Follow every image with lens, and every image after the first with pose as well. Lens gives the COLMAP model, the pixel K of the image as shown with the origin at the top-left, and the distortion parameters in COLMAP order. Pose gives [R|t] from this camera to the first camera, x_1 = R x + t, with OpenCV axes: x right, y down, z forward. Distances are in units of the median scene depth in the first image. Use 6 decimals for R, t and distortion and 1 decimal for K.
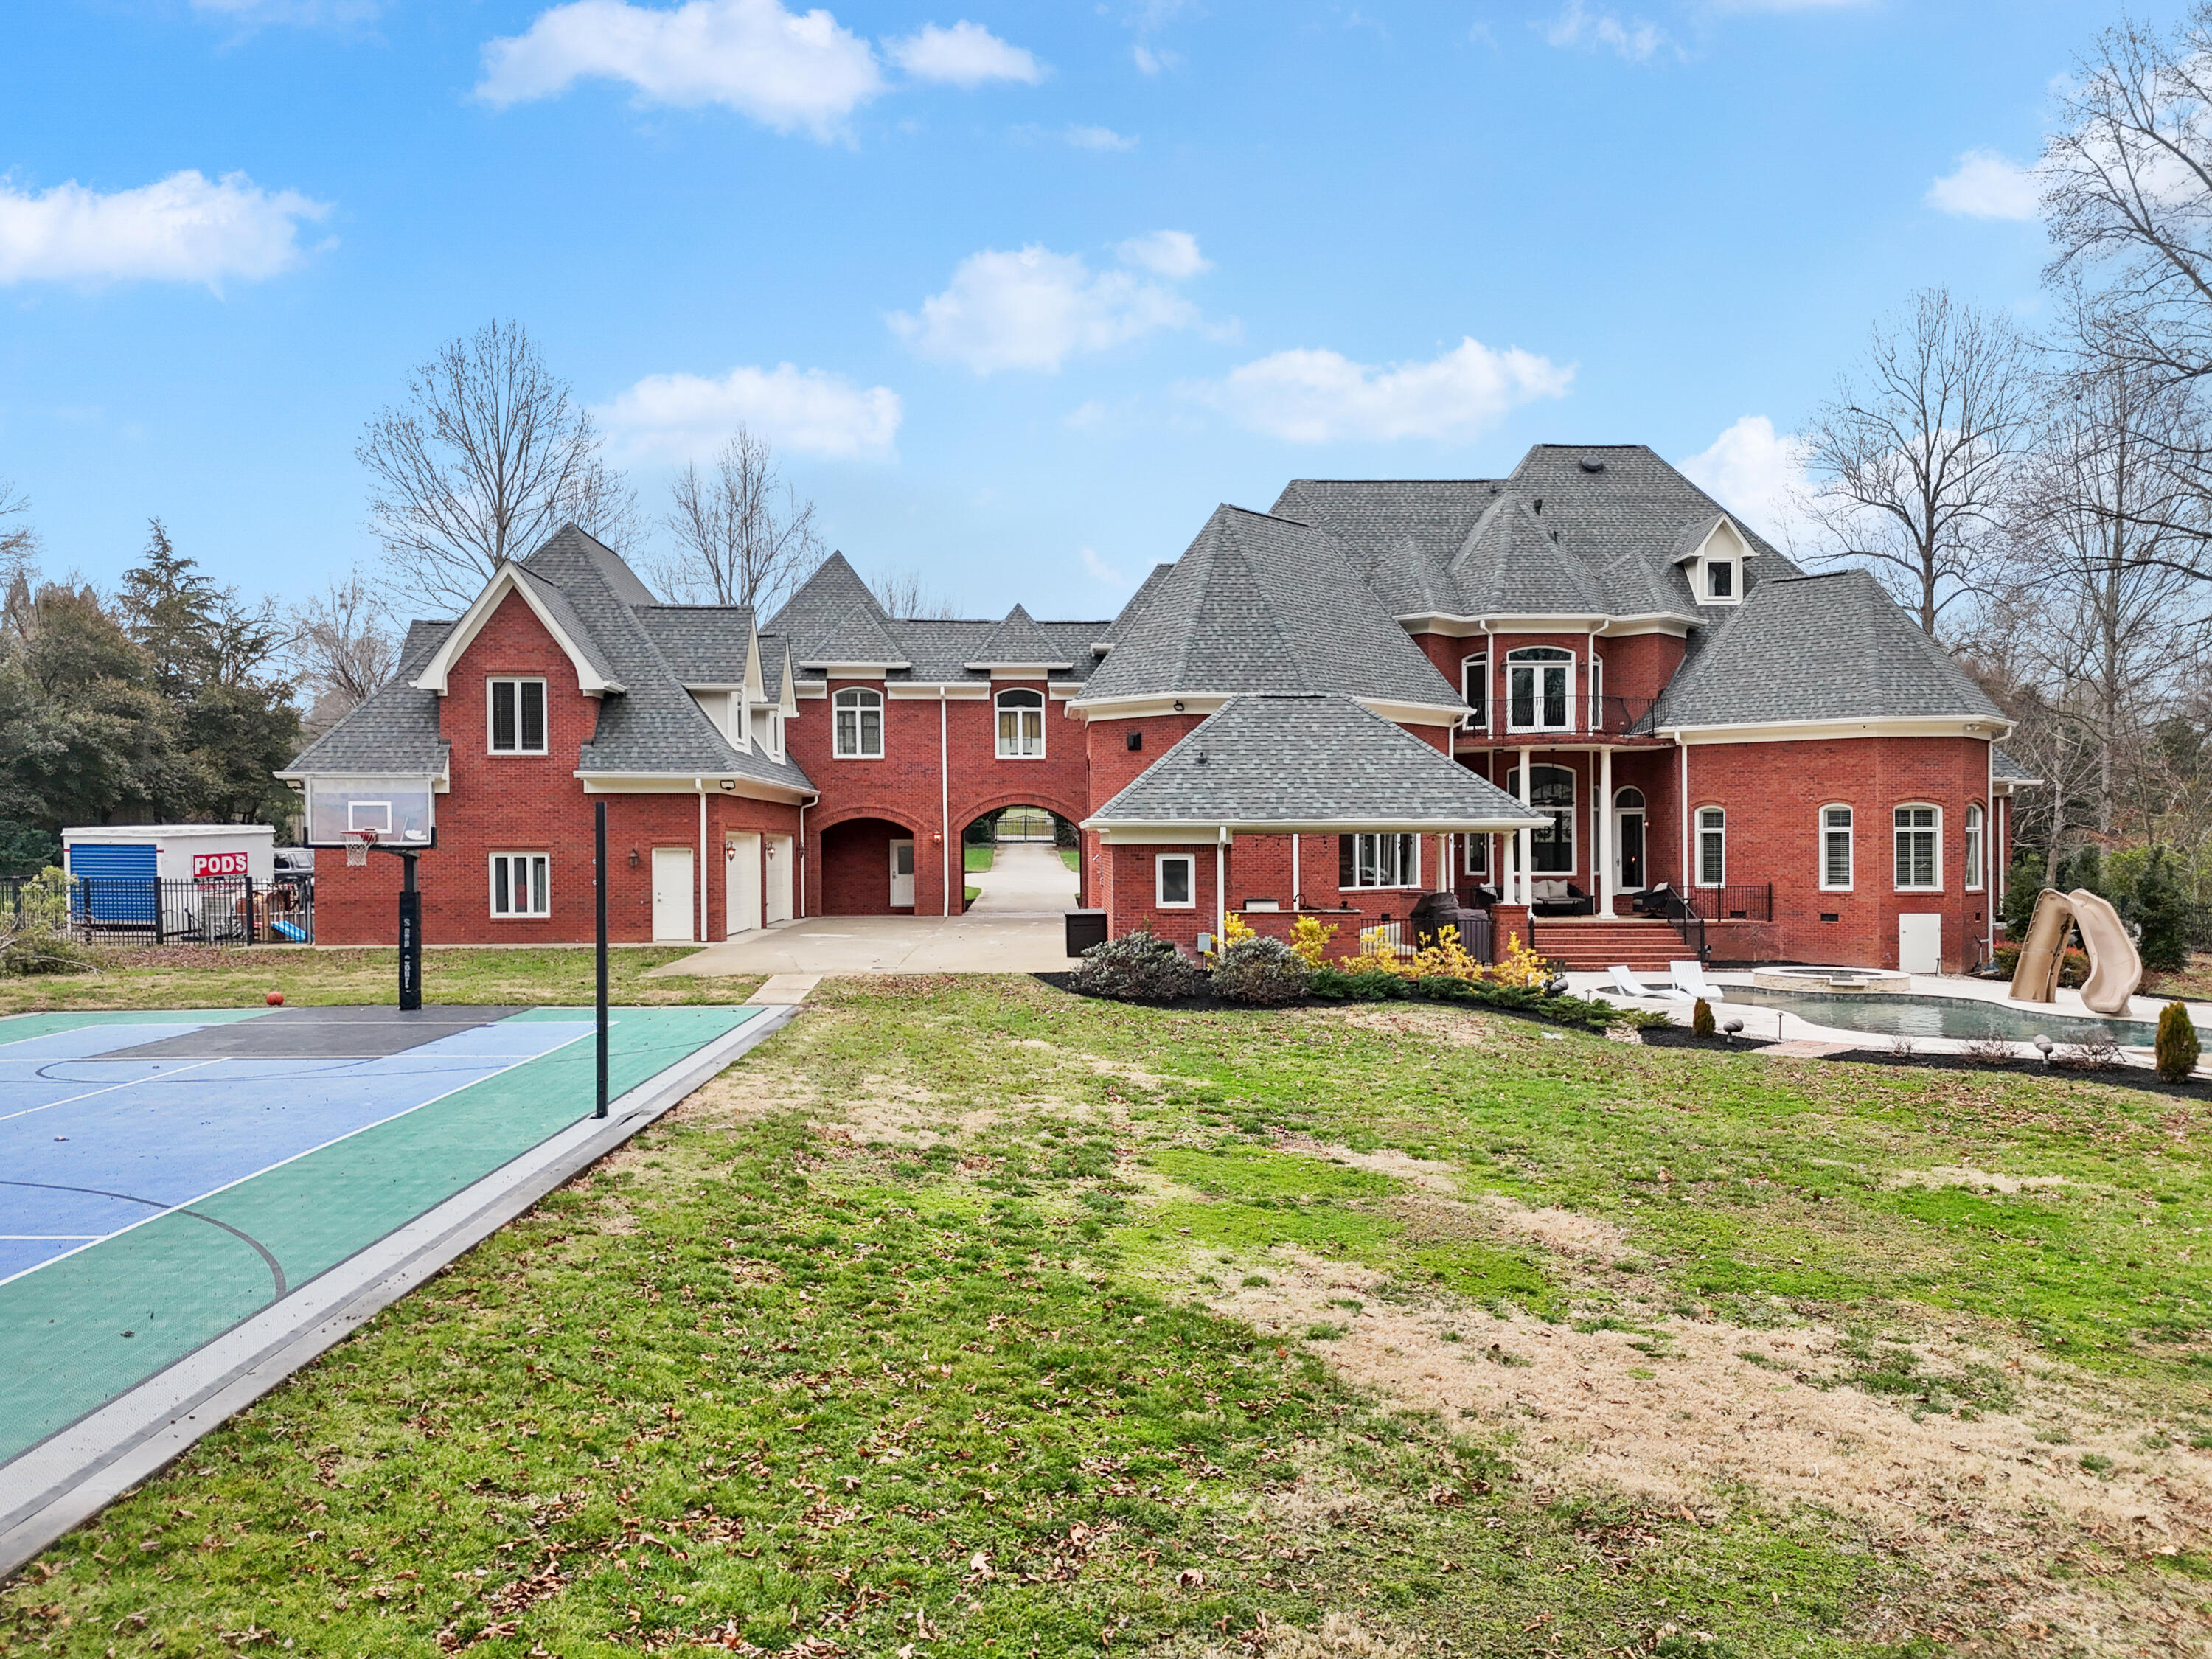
lens RADIAL K [[1605.3, 0, 1106.0], [0, 1605.3, 829.5], [0, 0, 1]] dist [0.013872, -0.003142]
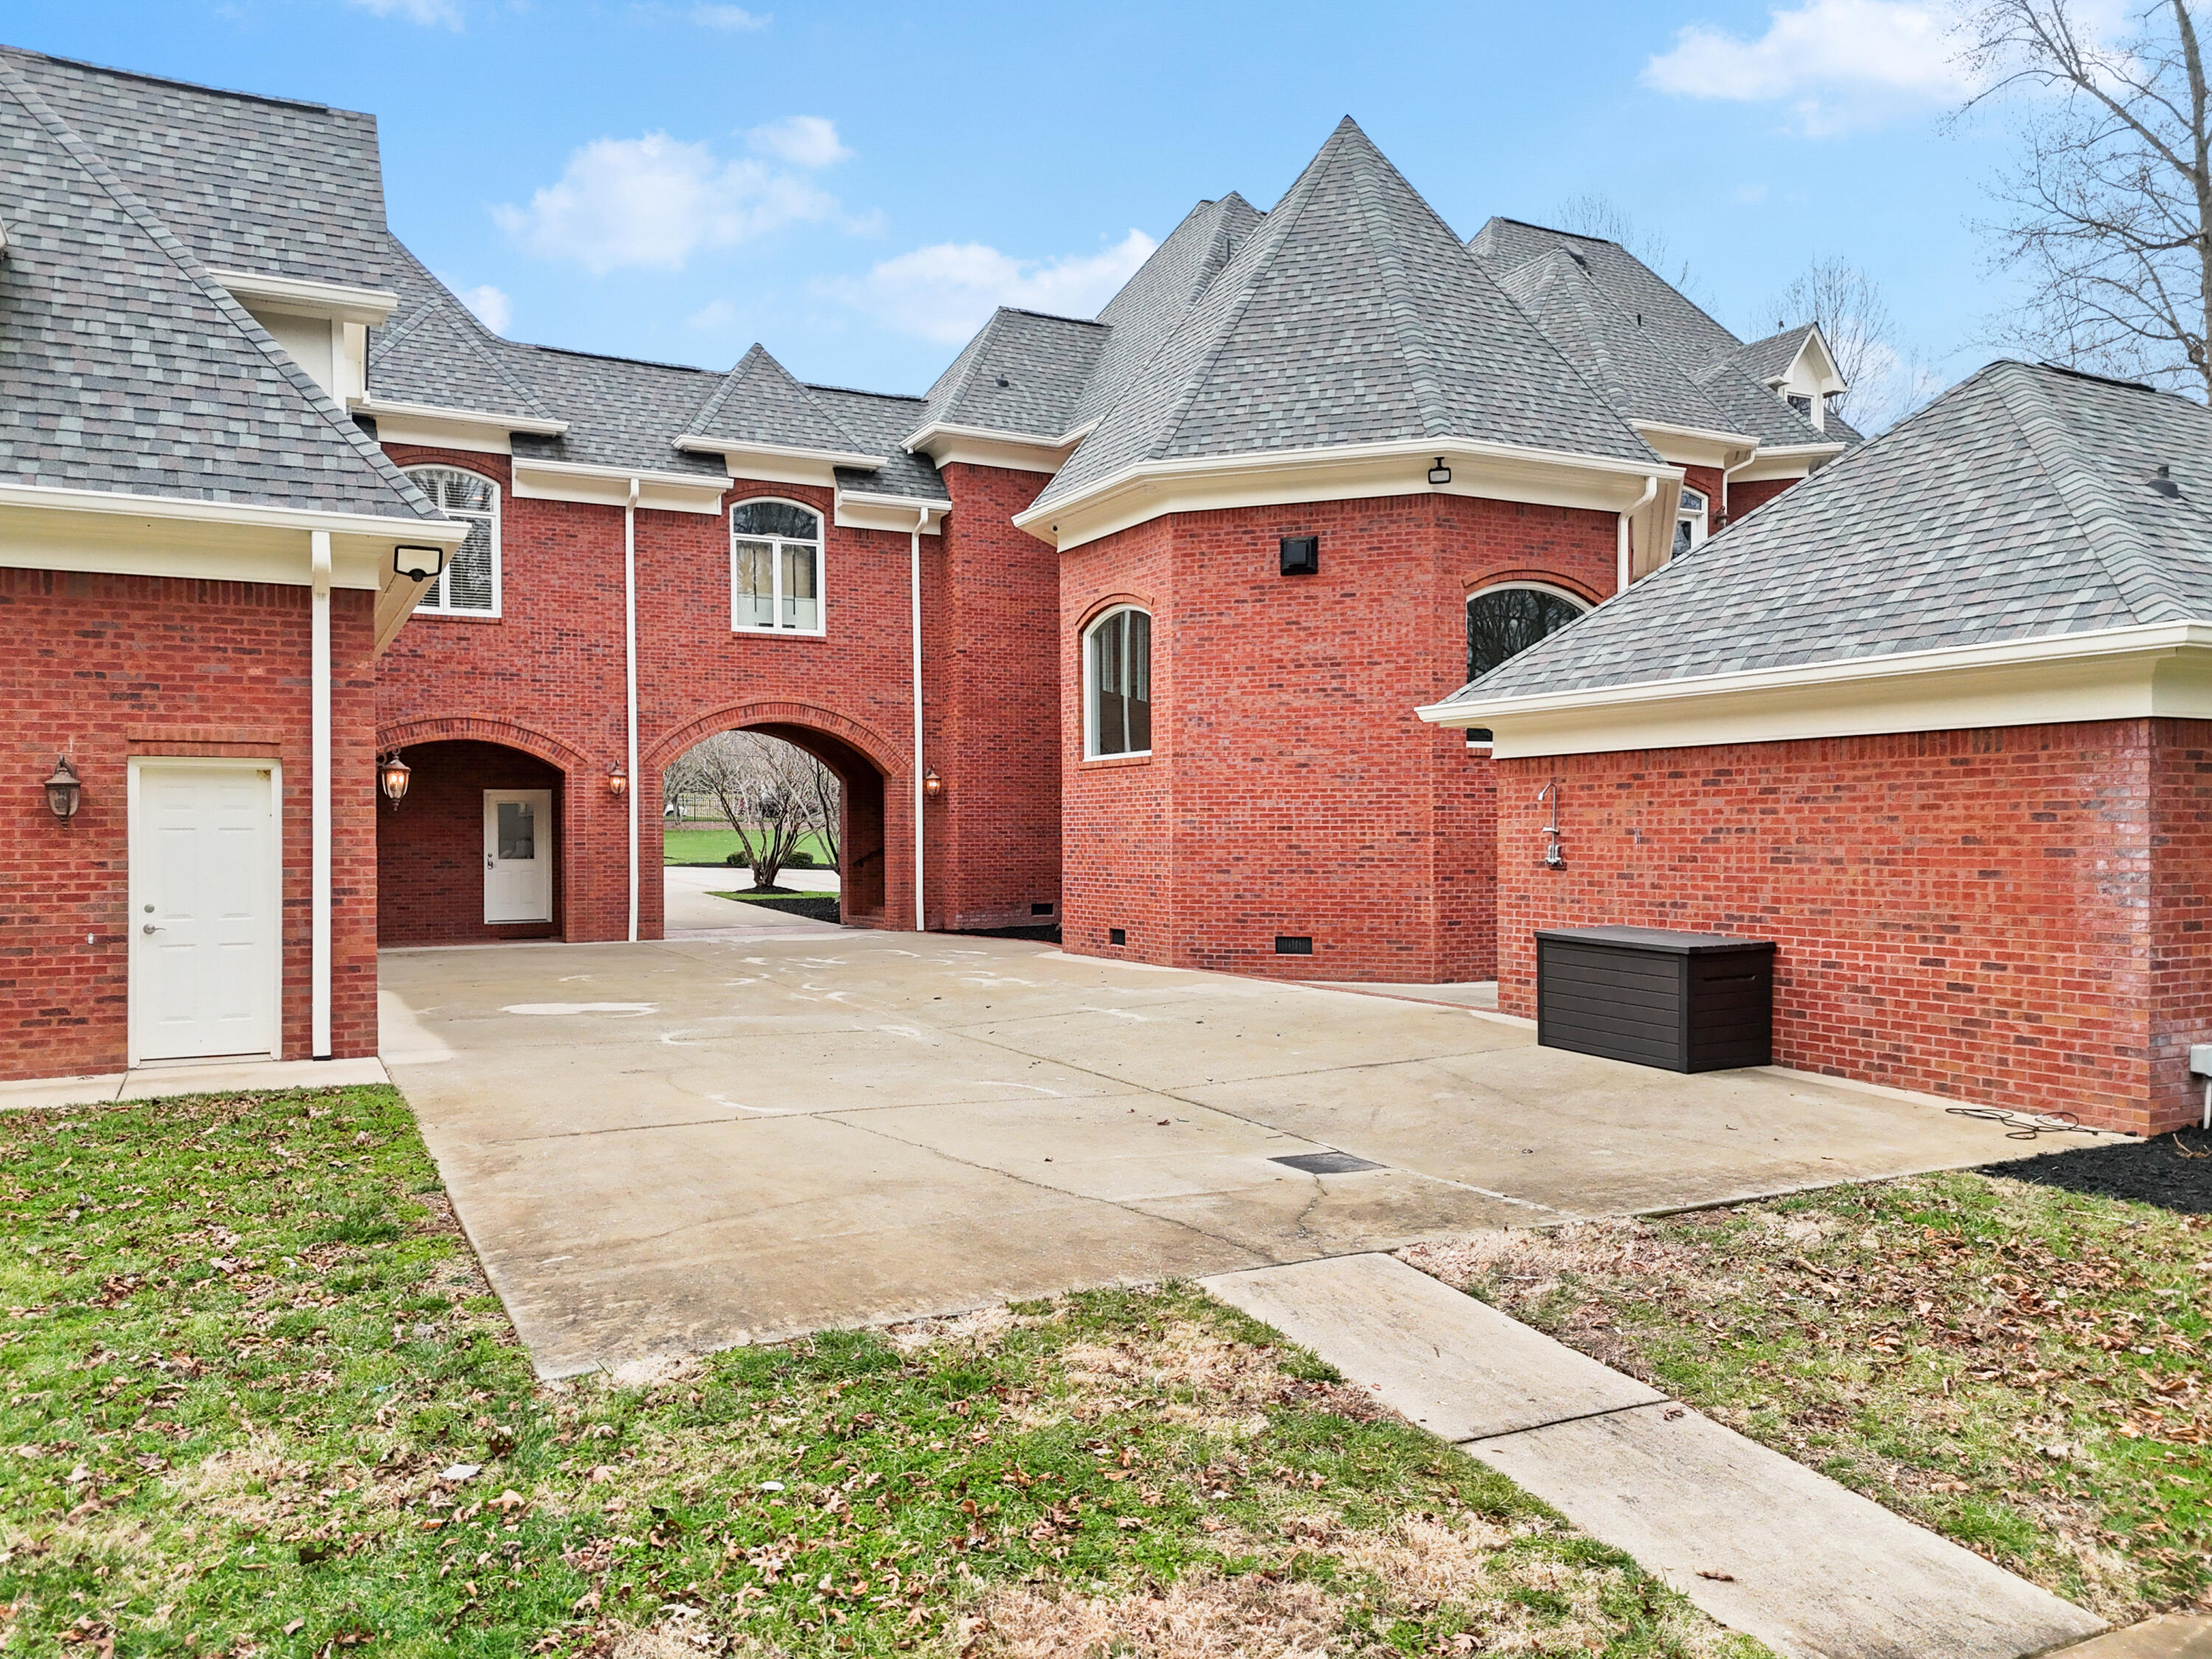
lens RADIAL K [[1615.2, 0, 1070.2], [0, 1615.2, 782.0], [0, 0, 1]] dist [0.052989, -0.033147]
pose [[0.906249, 0.014198, 0.422507, -0.206266], [-0.002600, 0.999604, -0.028014, 0.020014], [-0.422737, 0.024290, 0.905927, 0.531471]]
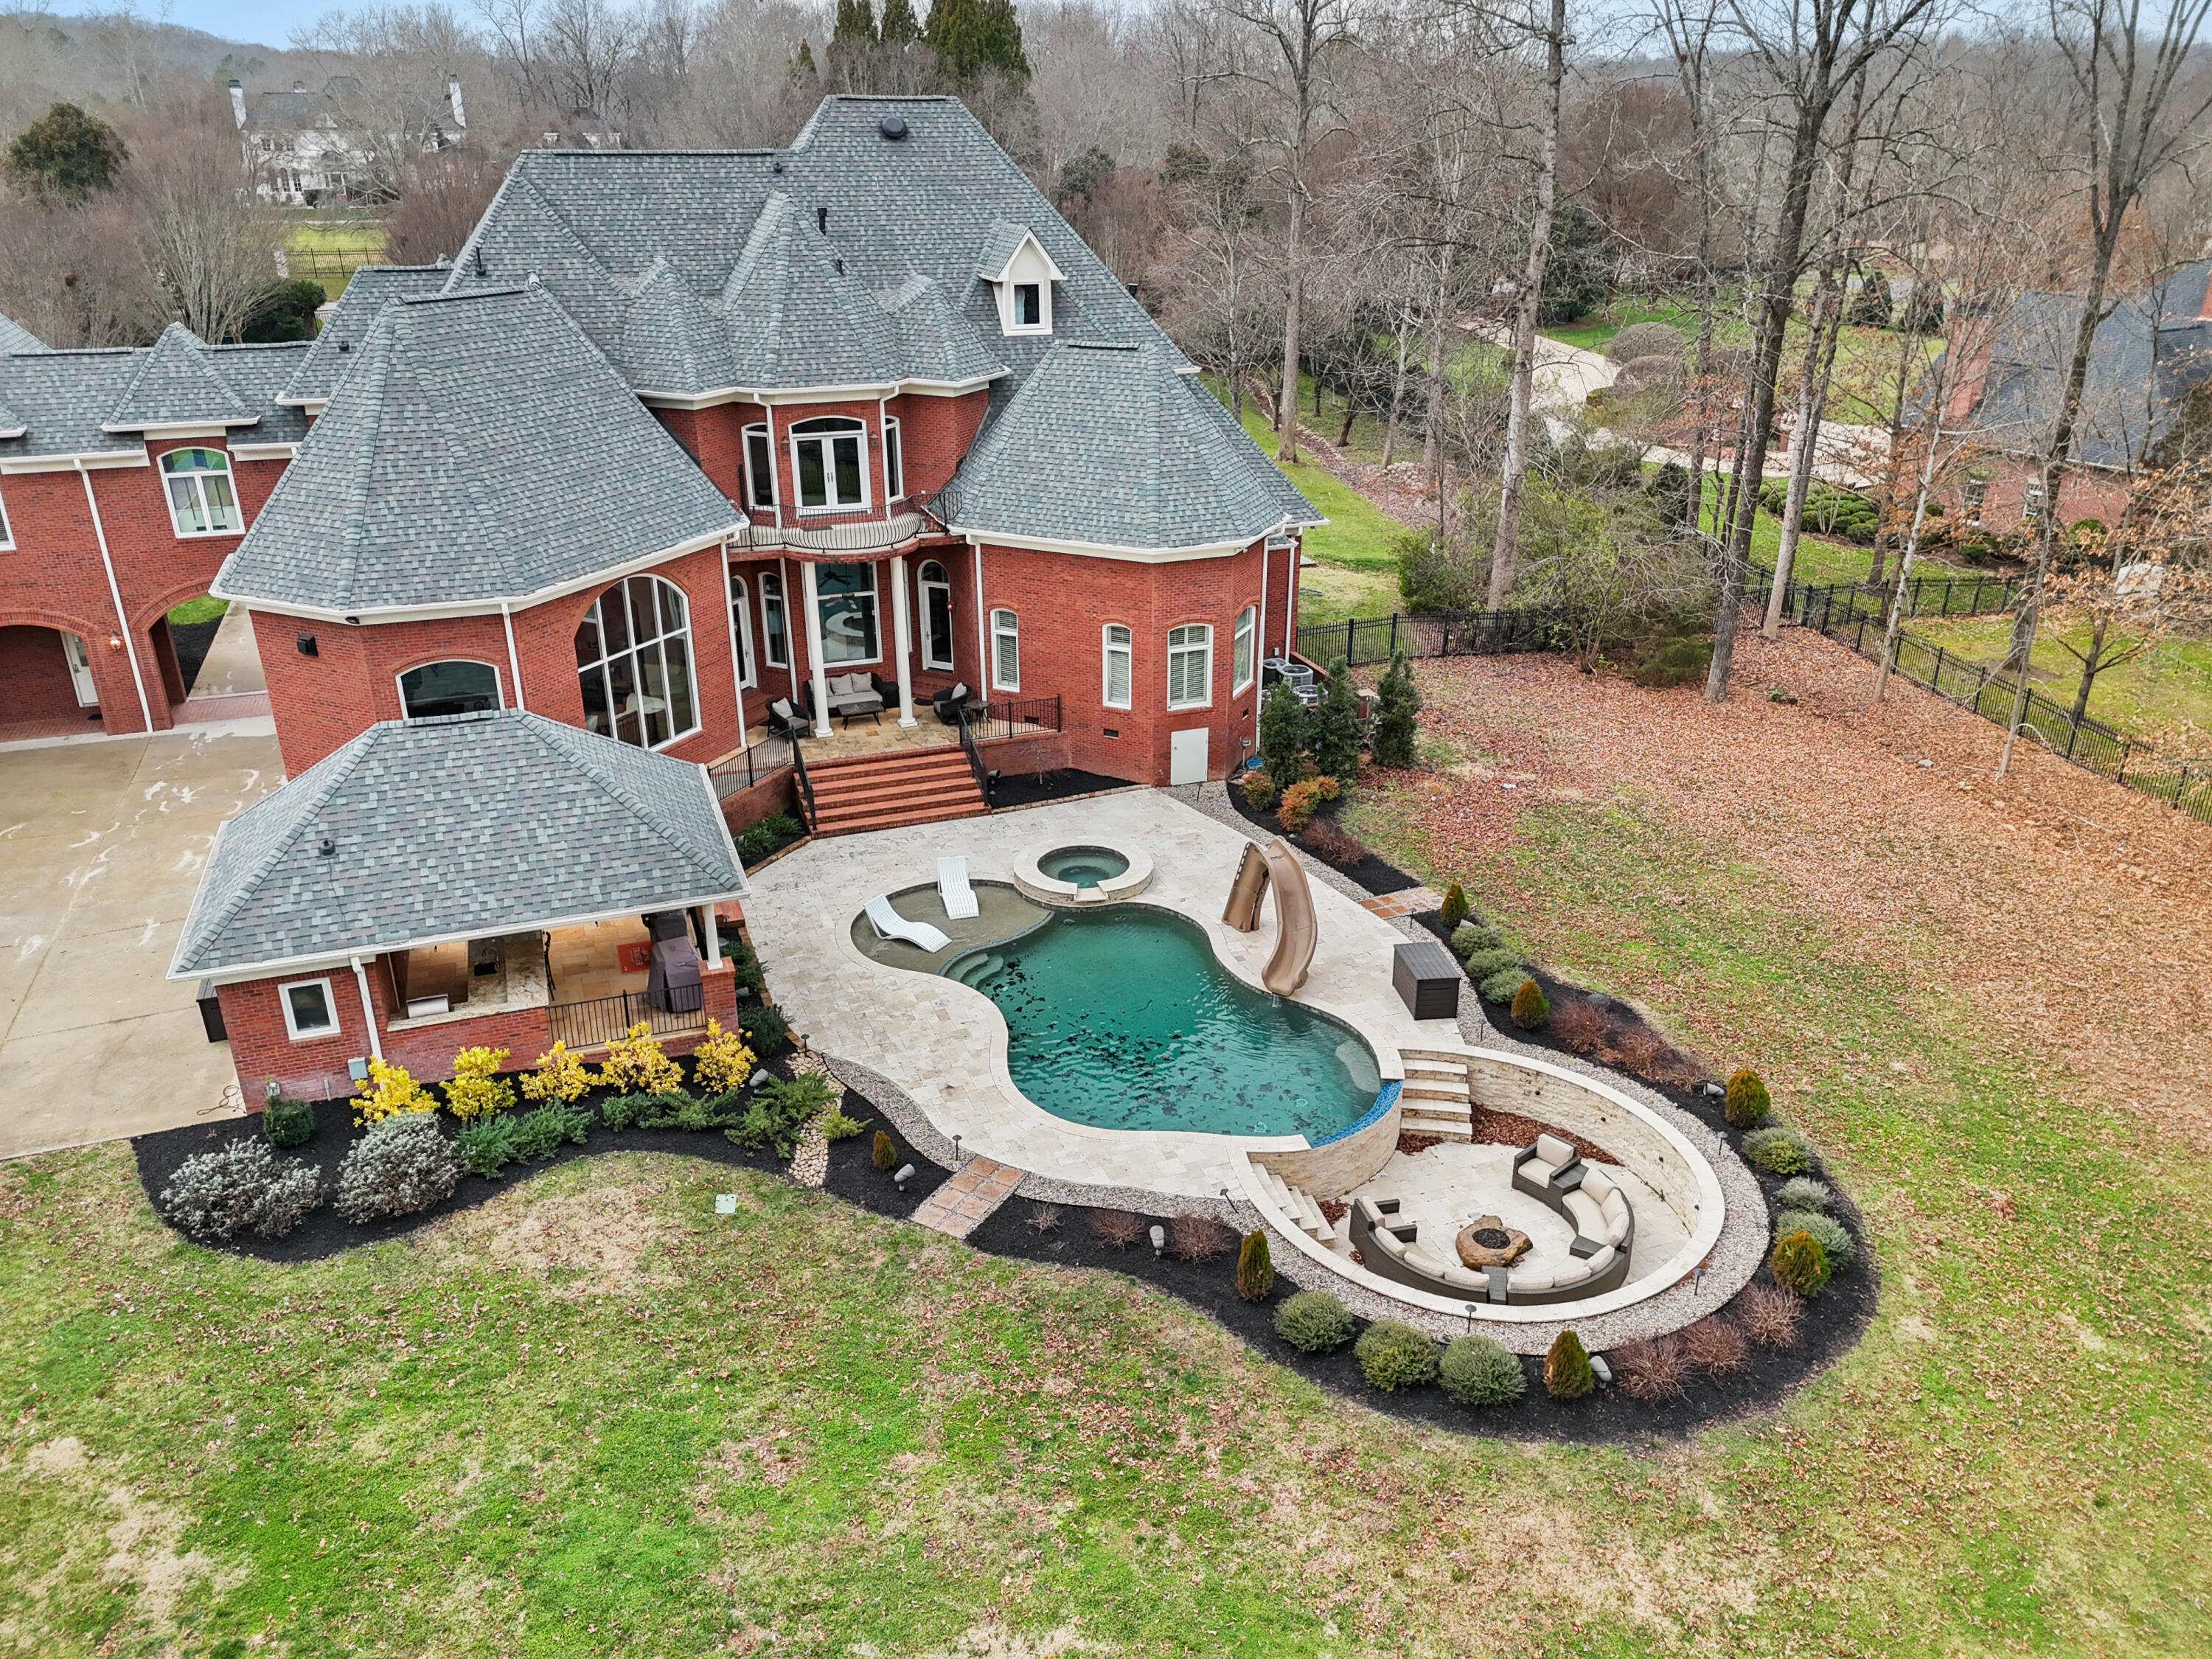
lens RADIAL K [[1601.9, 0, 1125.6], [0, 1601.9, 816.2], [0, 0, 1]] dist [0.093583, -0.097698]
pose [[0.945349, -0.124273, 0.301448, 0.128375], [0.002112, 0.926833, 0.375468, -0.243362], [-0.326052, -0.354312, 0.876444, 0.078887]]
